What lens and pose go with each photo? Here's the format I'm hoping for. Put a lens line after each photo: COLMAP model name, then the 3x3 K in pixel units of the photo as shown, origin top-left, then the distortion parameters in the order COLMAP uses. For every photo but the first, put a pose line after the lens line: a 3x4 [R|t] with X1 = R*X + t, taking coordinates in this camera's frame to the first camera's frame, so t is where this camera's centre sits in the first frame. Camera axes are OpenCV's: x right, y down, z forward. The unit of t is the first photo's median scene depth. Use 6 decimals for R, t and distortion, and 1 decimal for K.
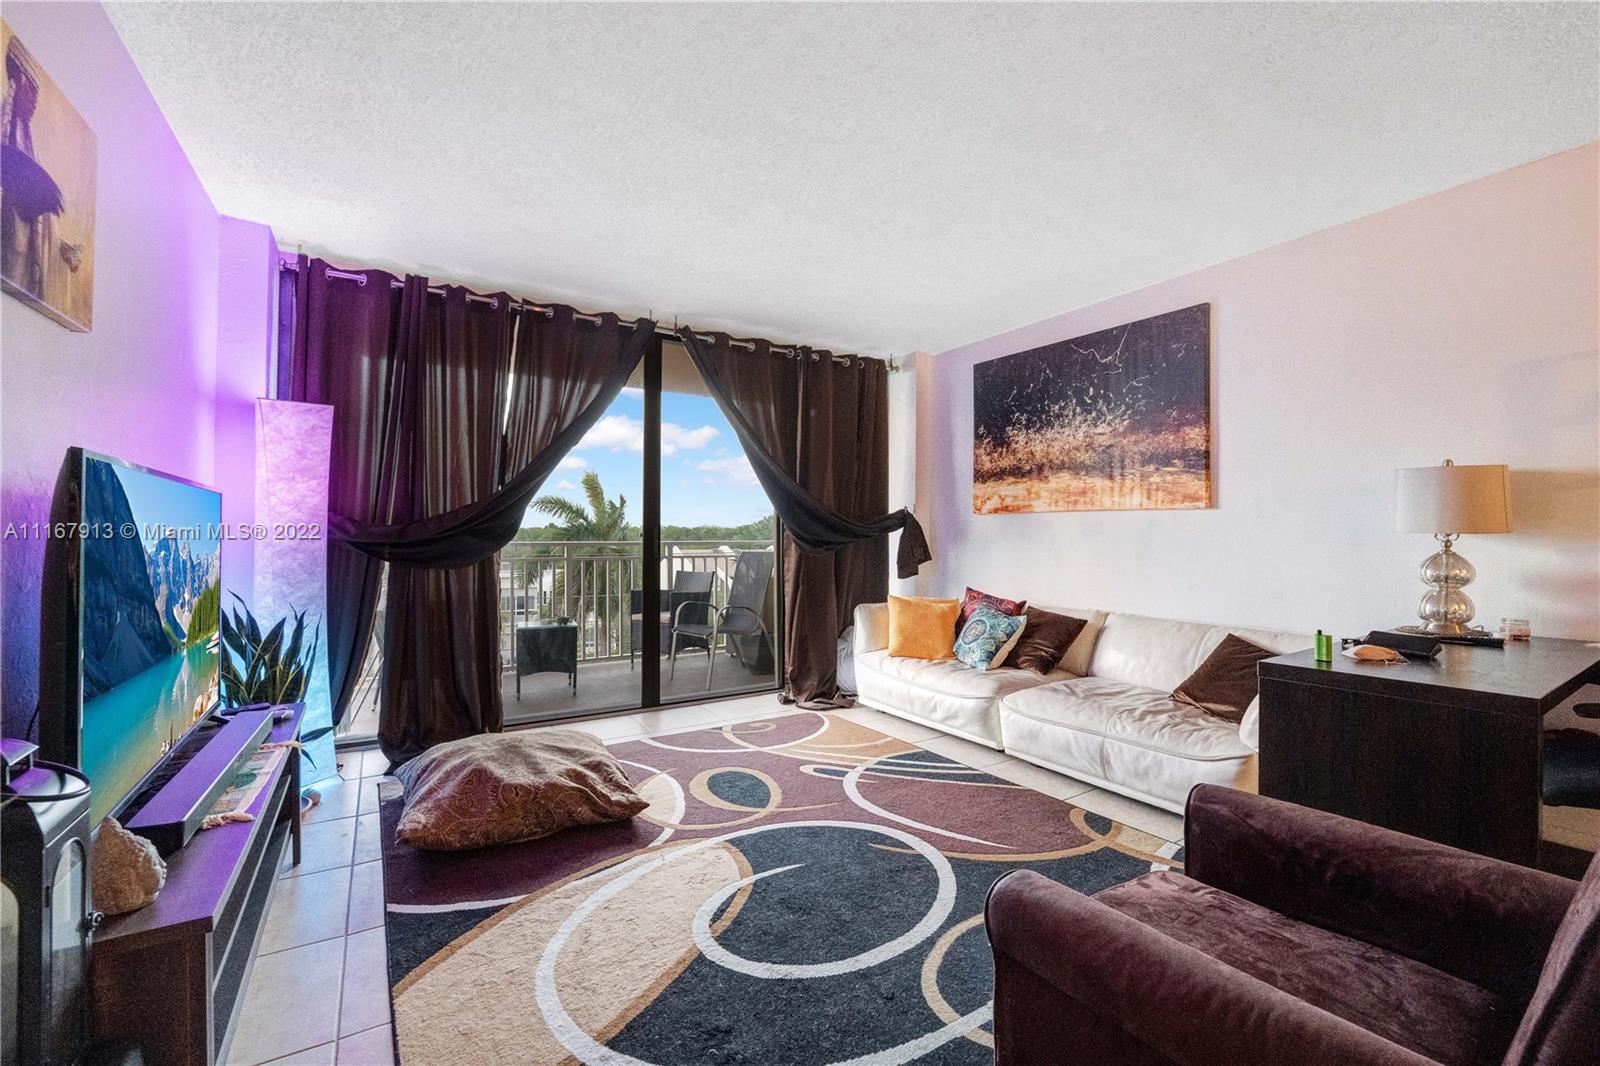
lens RADIAL K [[666.3, 0, 797.1], [0, 666.3, 530.6], [0, 0, 1]] dist [-0.029726, 0.005368]
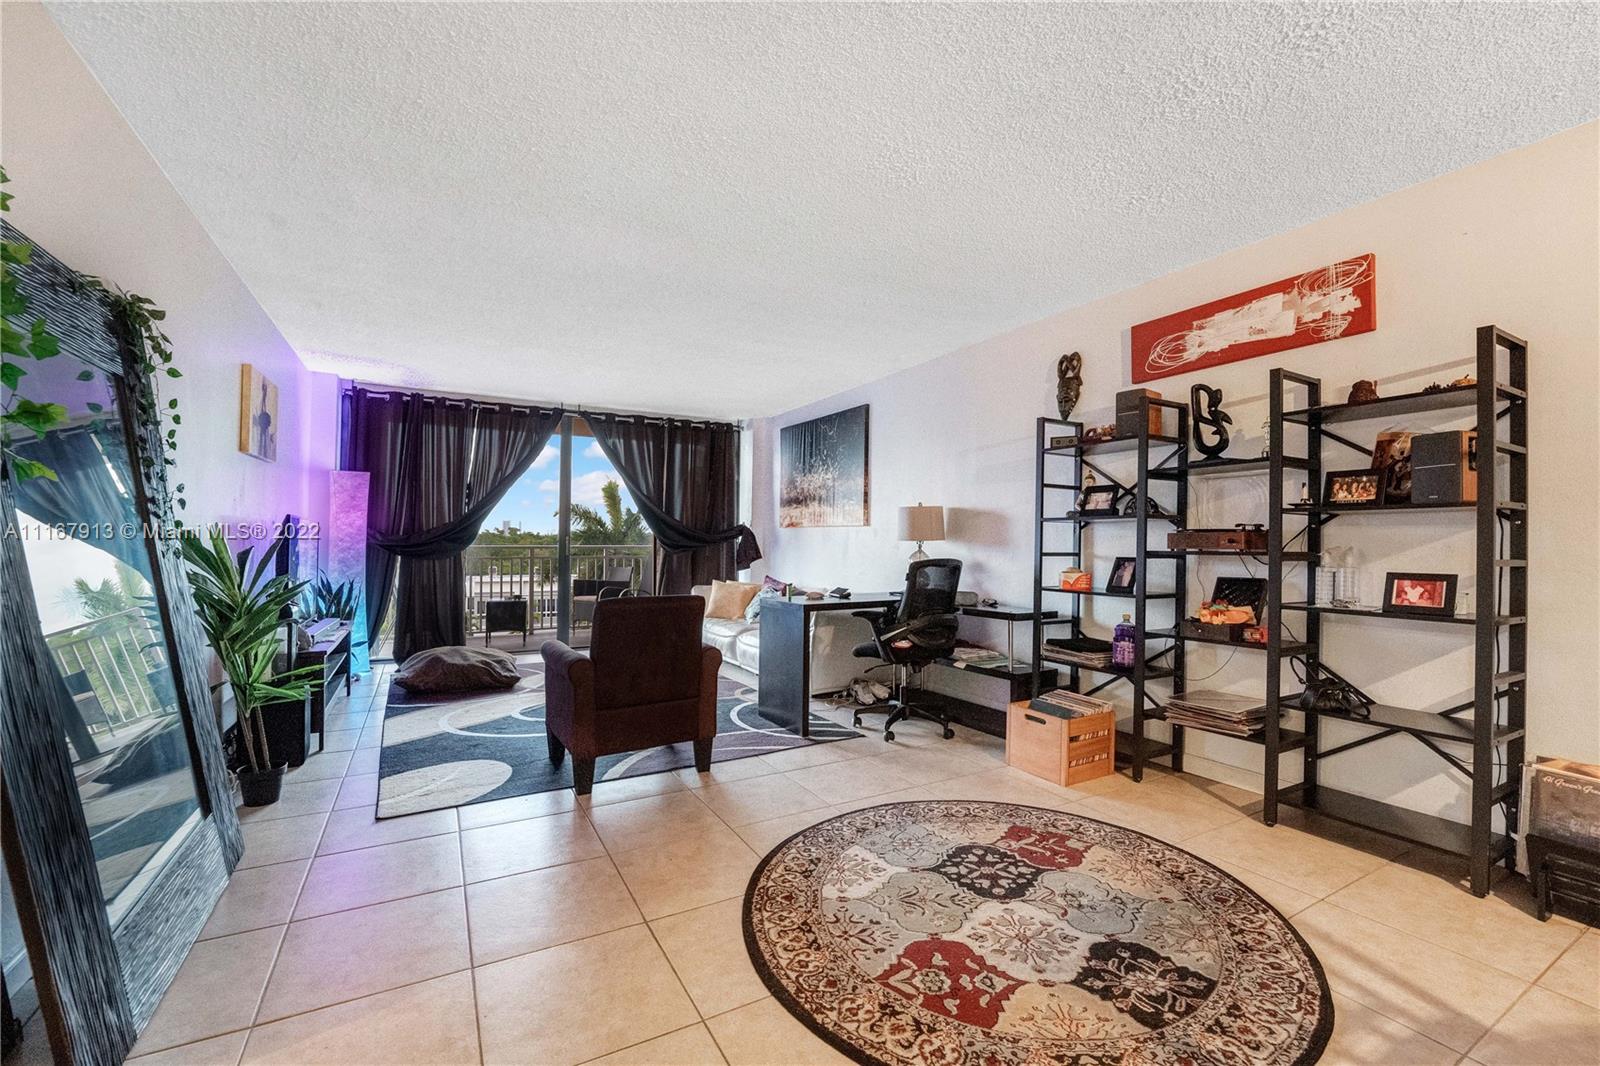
lens RADIAL K [[666.4, 0, 801.8], [0, 666.4, 527.5], [0, 0, 1]] dist [-0.033479, 0.005648]
pose [[0.998930, 0.000636, -0.046238, 0.518719], [-0.001320, 0.999890, -0.014748, -0.003875], [0.046224, 0.014794, 0.998822, -0.690287]]
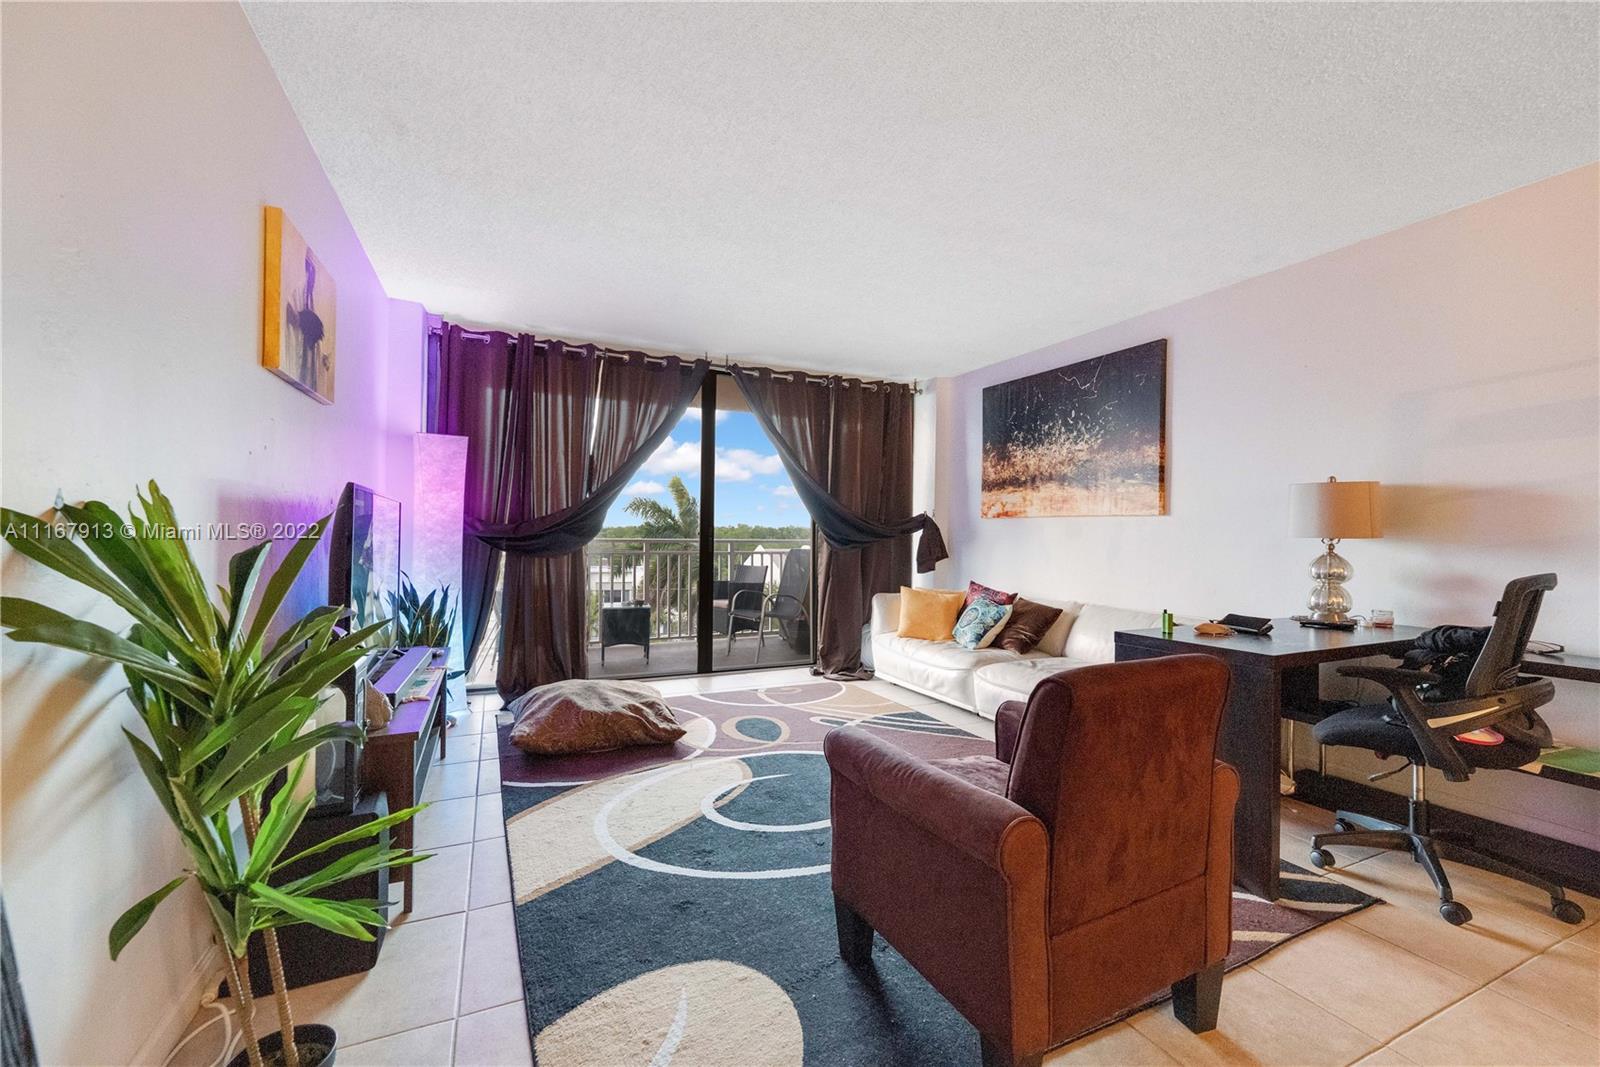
lens RADIAL K [[649.4, 0, 800.0], [0, 649.4, 533.5], [0, 0, 1]] dist [0.000014, 0.000092]
pose [[0.992347, 0.009525, -0.123111, 0.123732], [-0.009128, 0.999951, 0.003790, 0.000167], [0.123141, -0.002637, 0.992386, -0.214463]]
